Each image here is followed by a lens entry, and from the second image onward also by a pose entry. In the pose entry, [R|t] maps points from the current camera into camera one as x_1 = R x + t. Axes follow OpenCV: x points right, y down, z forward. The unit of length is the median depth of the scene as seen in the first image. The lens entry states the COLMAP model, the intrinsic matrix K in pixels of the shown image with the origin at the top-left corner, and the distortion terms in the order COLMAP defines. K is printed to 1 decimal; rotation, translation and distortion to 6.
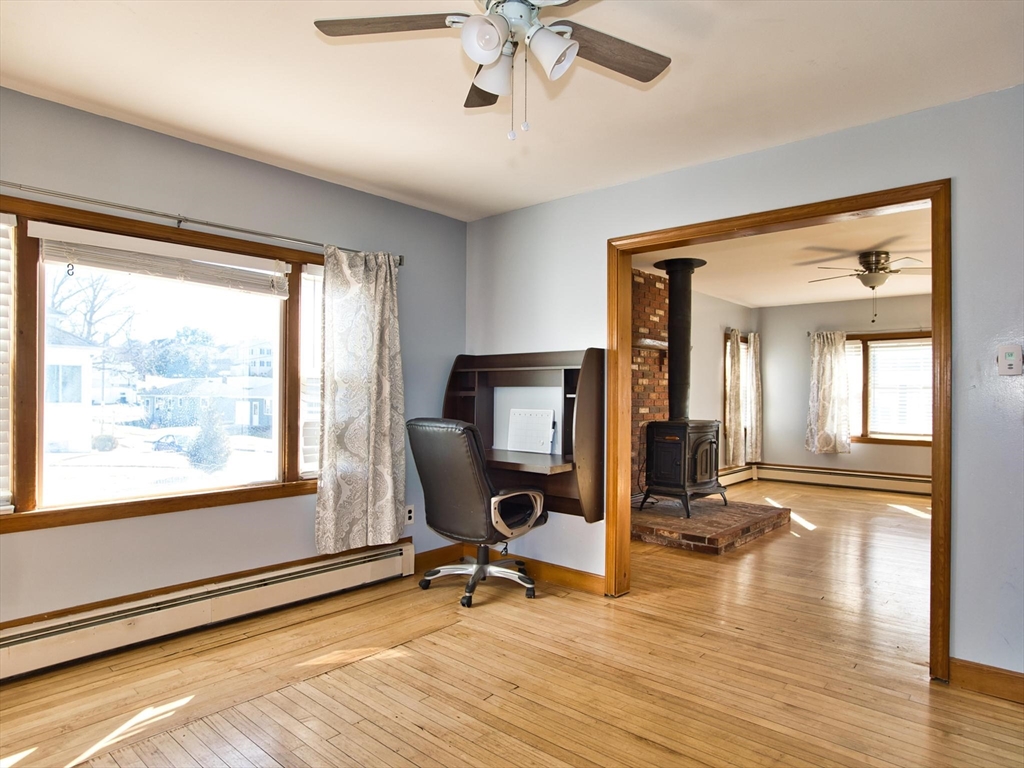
lens RADIAL K [[615.9, 0, 502.7], [0, 615.9, 387.6], [0, 0, 1]] dist [-0.045581, 0.027613]
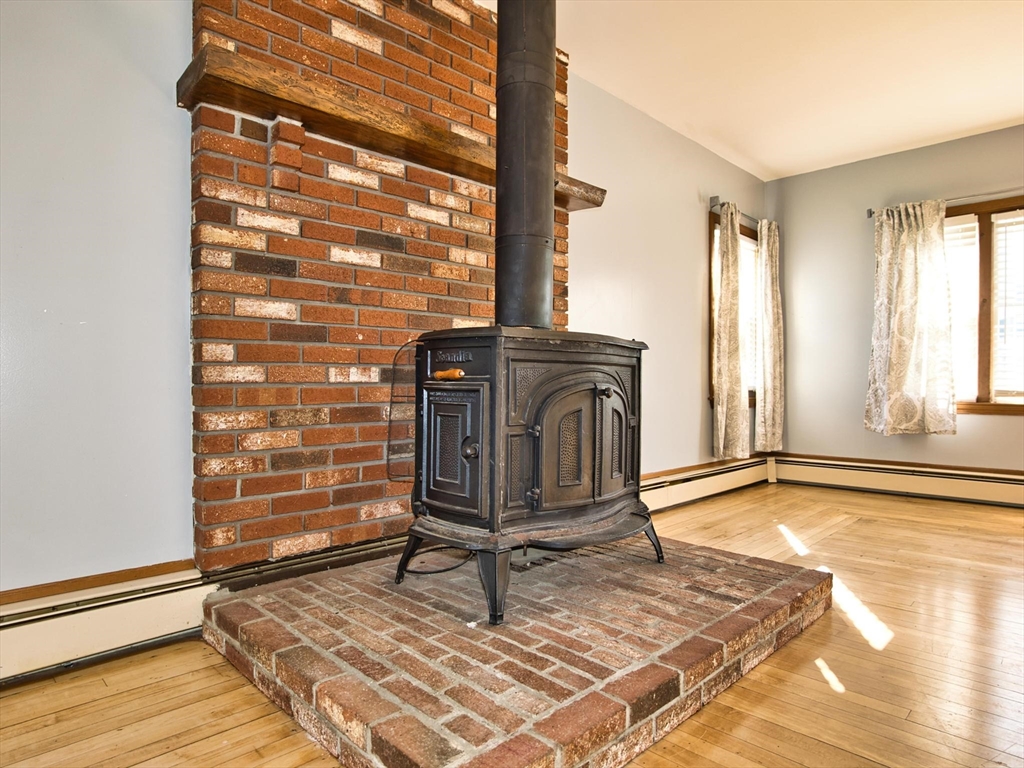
lens RADIAL K [[615.9, 0, 507.2], [0, 615.9, 388.3], [0, 0, 1]] dist [-0.045581, 0.027613]
pose [[0.998131, -0.006971, -0.060718, 0.274805], [0.007837, 0.999871, 0.014026, 0.072511], [0.060613, -0.014475, 0.998056, 0.571399]]
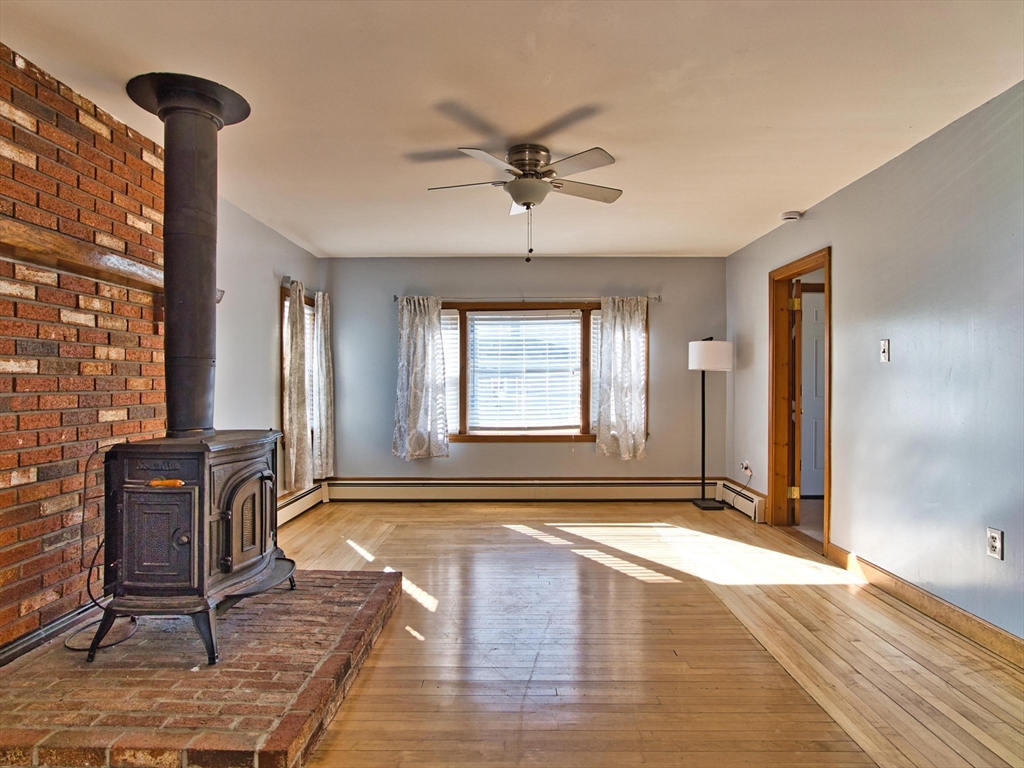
lens RADIAL K [[615.9, 0, 513.3], [0, 615.9, 388.2], [0, 0, 1]] dist [-0.045581, 0.027613]
pose [[0.751483, -0.015800, 0.659564, 0.152352], [0.004435, 0.999812, 0.018898, 0.009263], [-0.659738, -0.011276, 0.751411, 0.448597]]
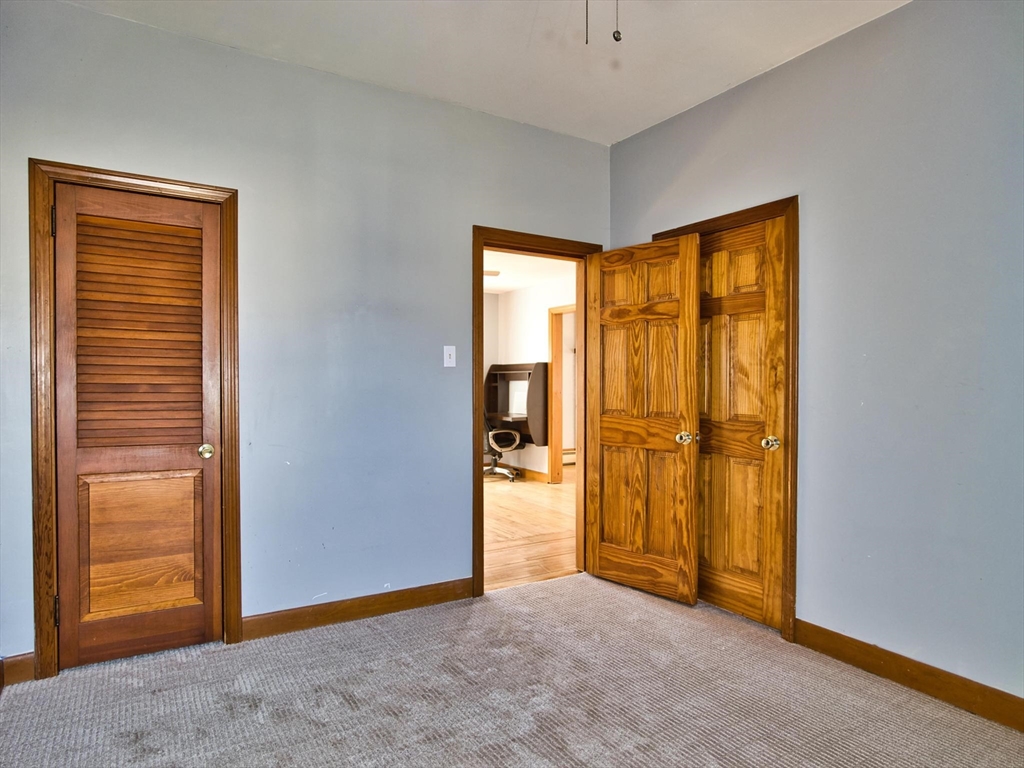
lens RADIAL K [[615.9, 0, 511.3], [0, 615.9, 385.8], [0, 0, 1]] dist [-0.045581, 0.027613]
pose [[0.959200, -0.000572, -0.282726, 0.591831], [0.003908, 0.999929, 0.011233, -0.008473], [0.282700, -0.011880, 0.959135, -0.937719]]
